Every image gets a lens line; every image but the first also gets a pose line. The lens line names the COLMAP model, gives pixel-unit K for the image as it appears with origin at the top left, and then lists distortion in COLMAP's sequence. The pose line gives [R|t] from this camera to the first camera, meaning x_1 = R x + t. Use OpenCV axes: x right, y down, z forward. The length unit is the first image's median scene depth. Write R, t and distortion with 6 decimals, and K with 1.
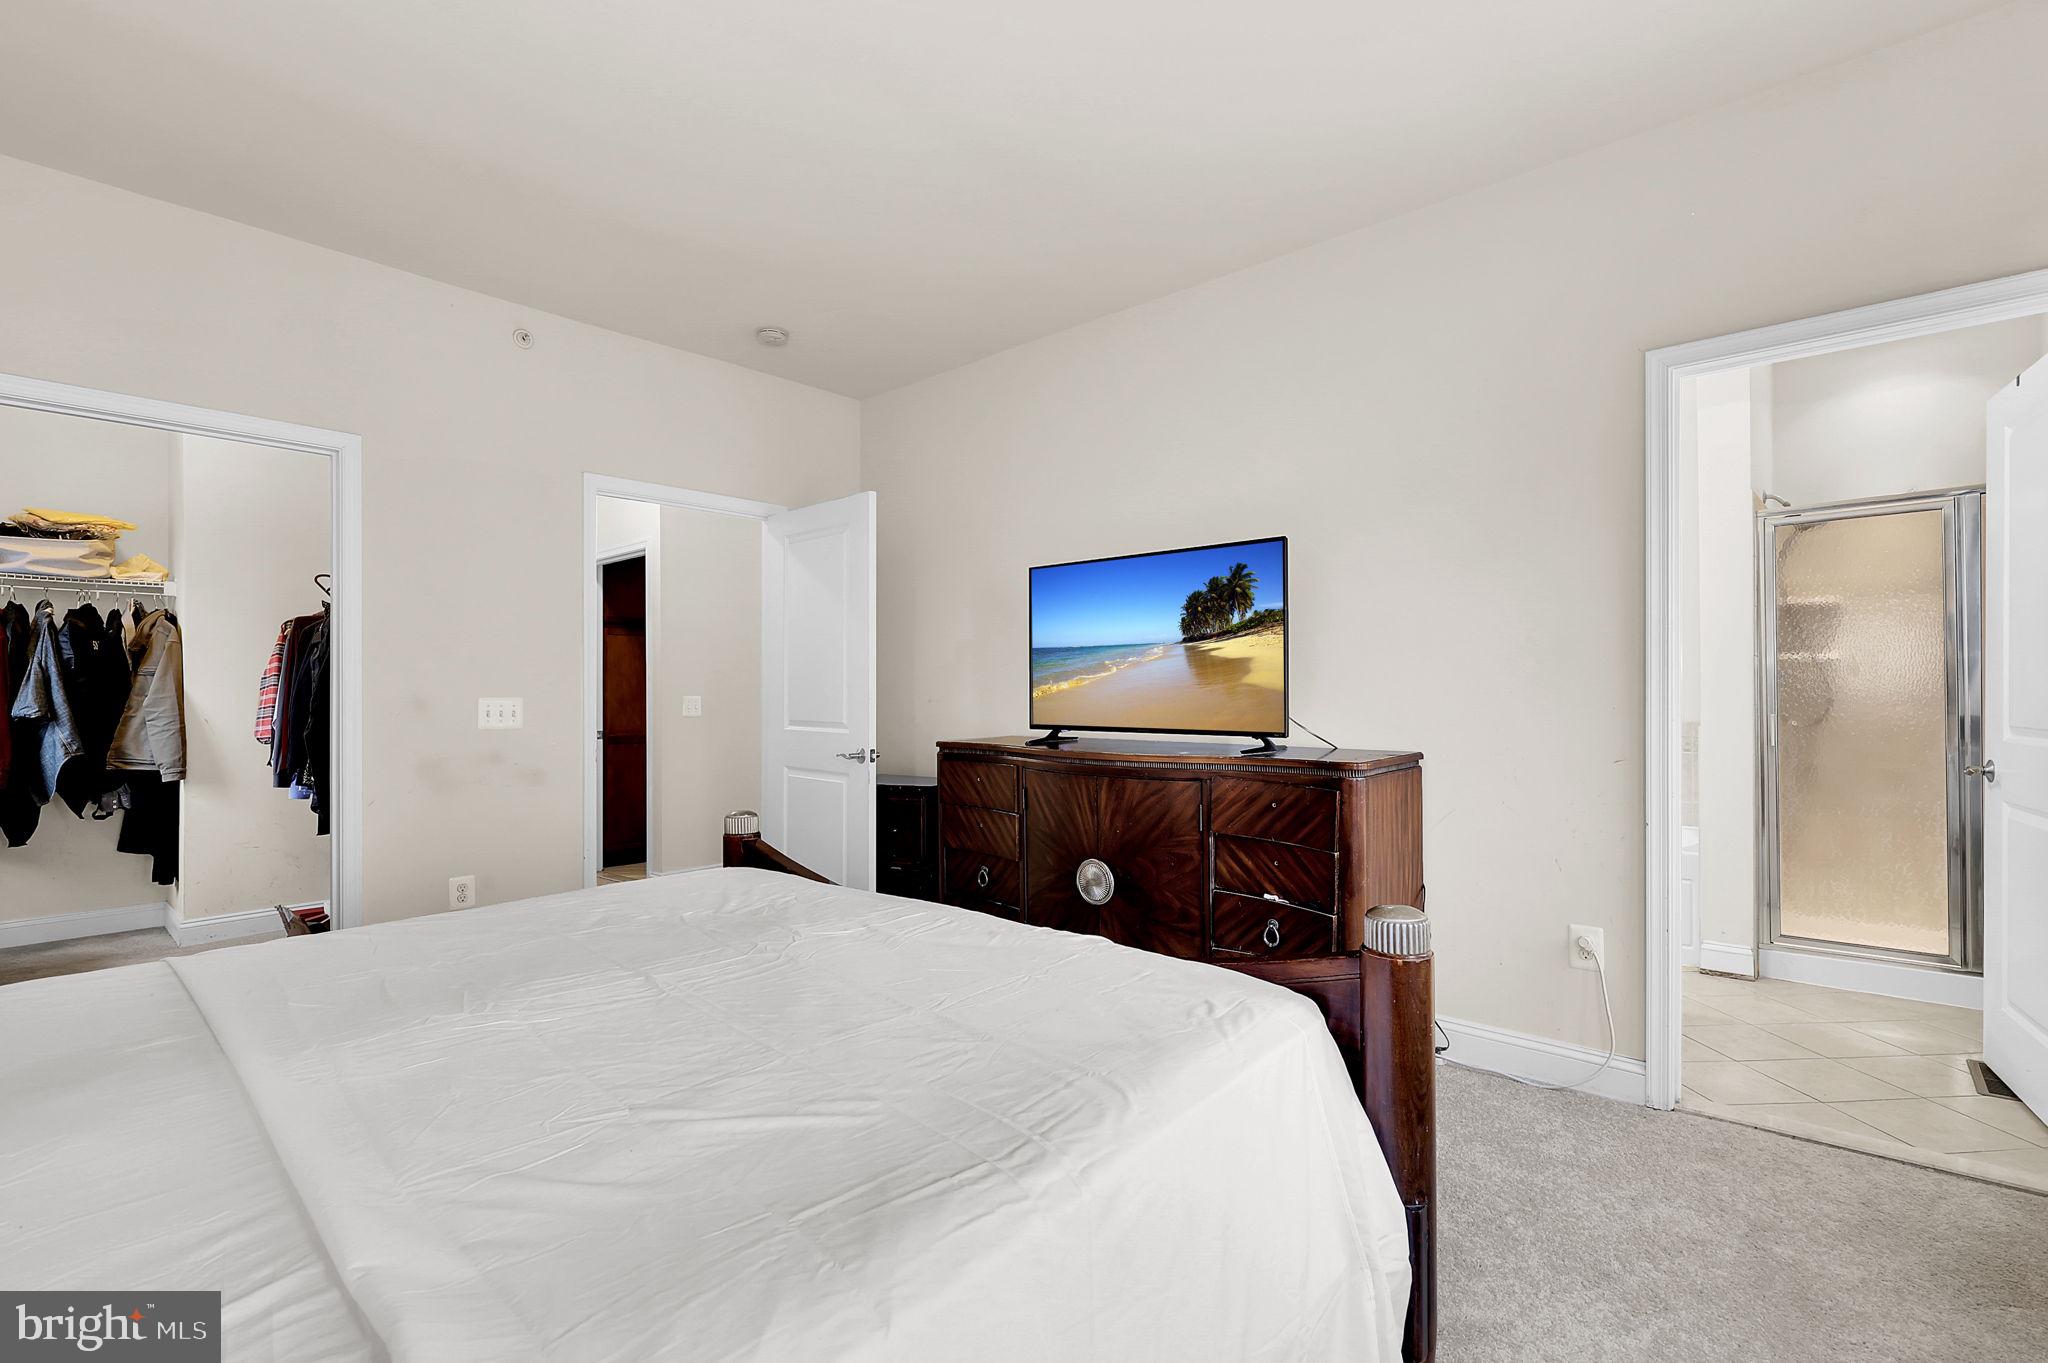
lens RADIAL K [[932.9, 0, 1022.7], [0, 932.9, 687.4], [0, 0, 1]] dist [-0.000491, -0.000135]
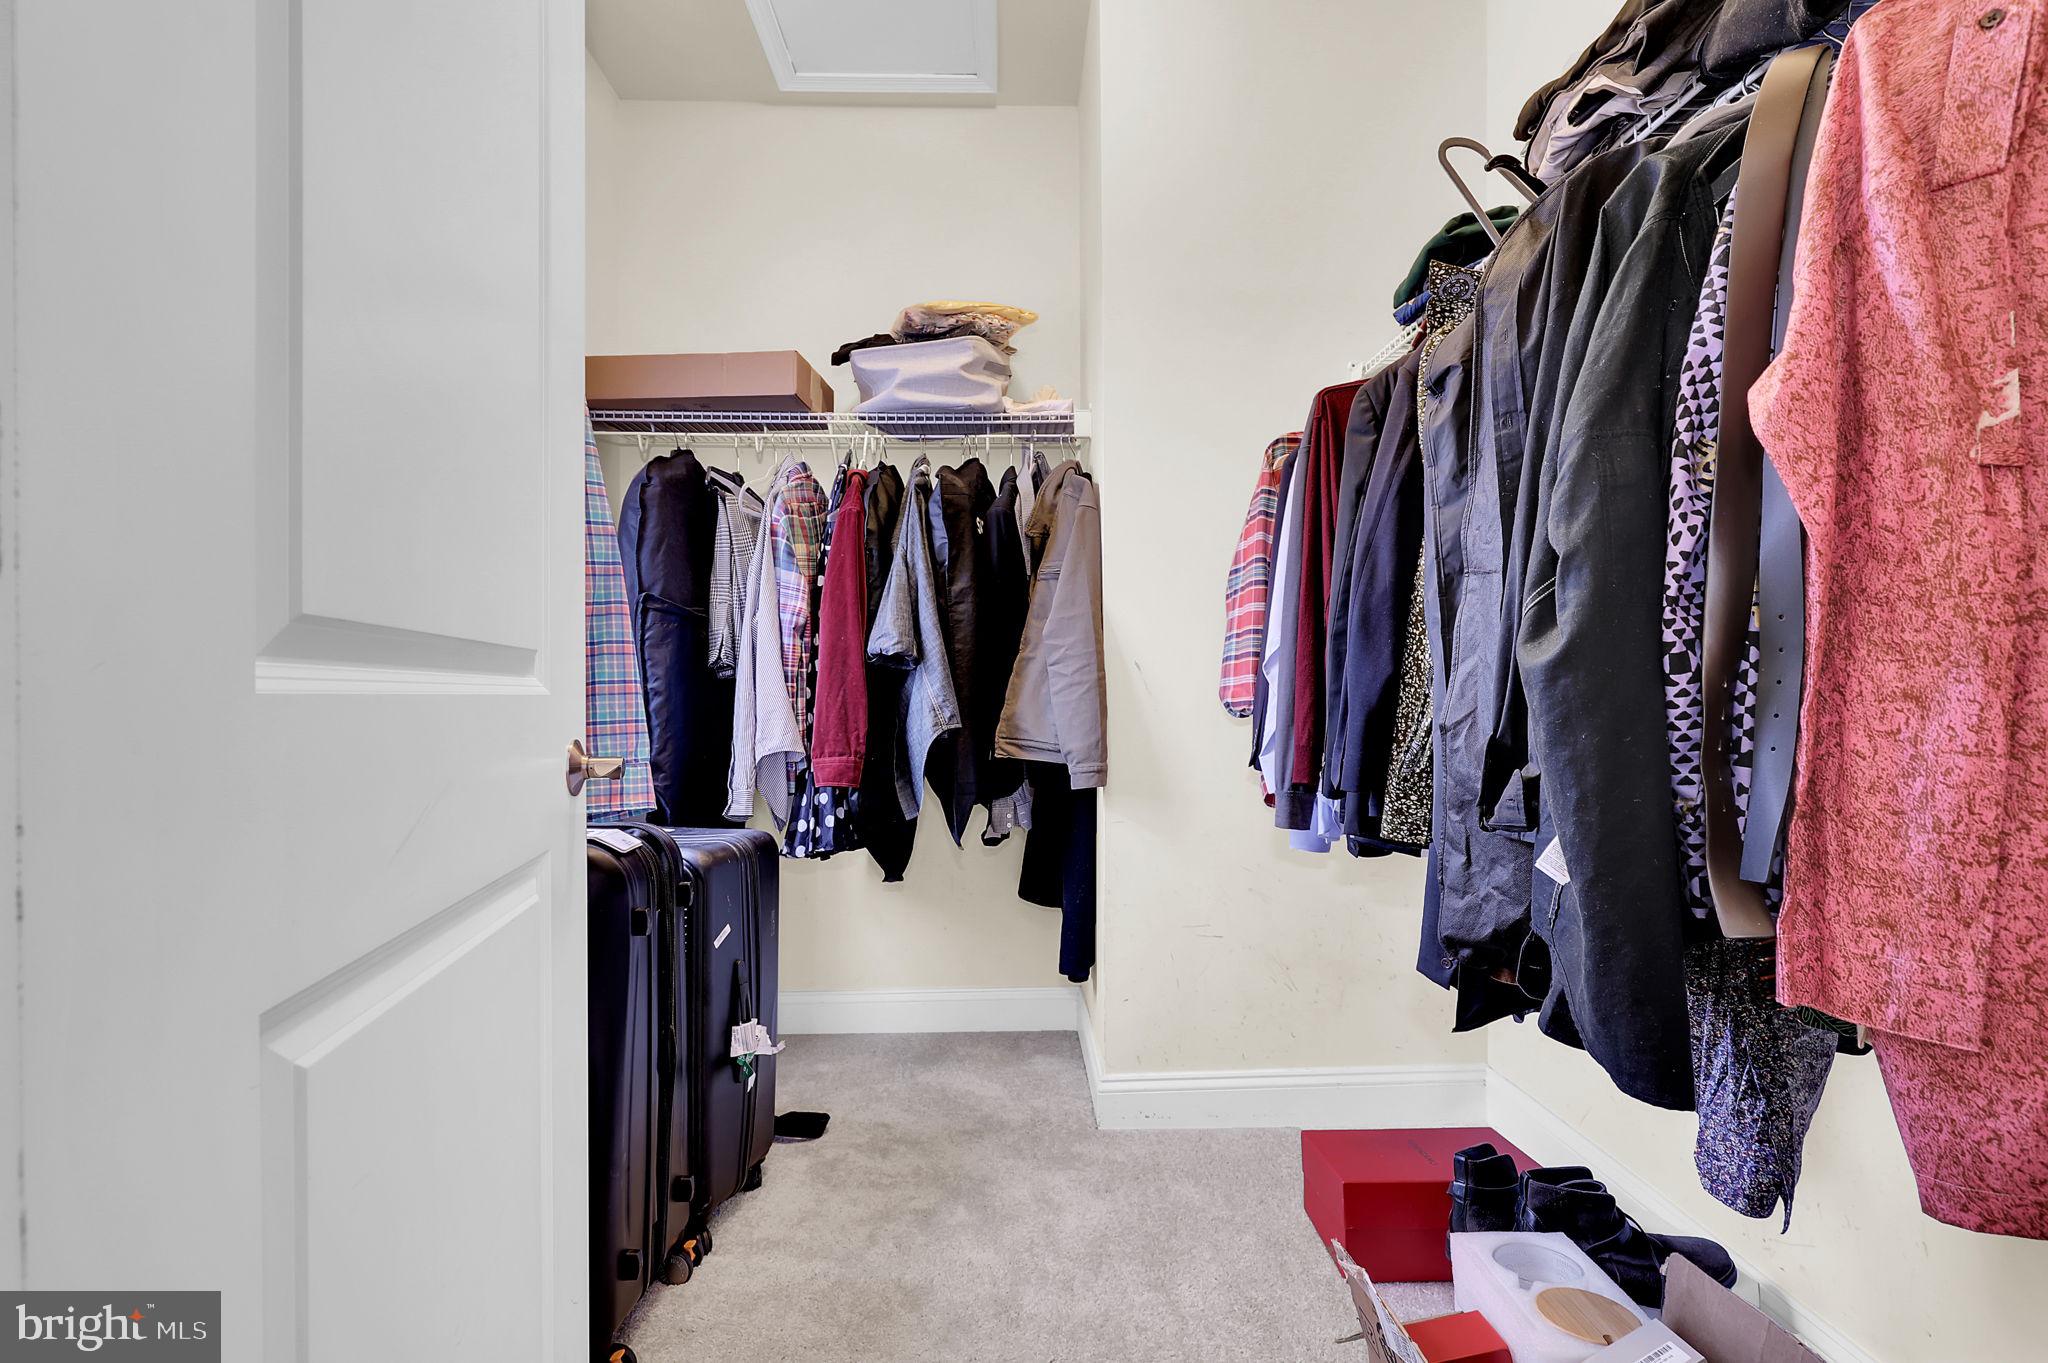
lens RADIAL K [[932.9, 0, 1022.7], [0, 932.9, 687.4], [0, 0, 1]] dist [-0.000491, -0.000135]
pose [[0.682236, -0.003388, -0.731124, -0.570276], [0.003413, 0.999993, -0.001449, 0.048019], [0.731124, -0.001506, 0.682243, 0.635115]]
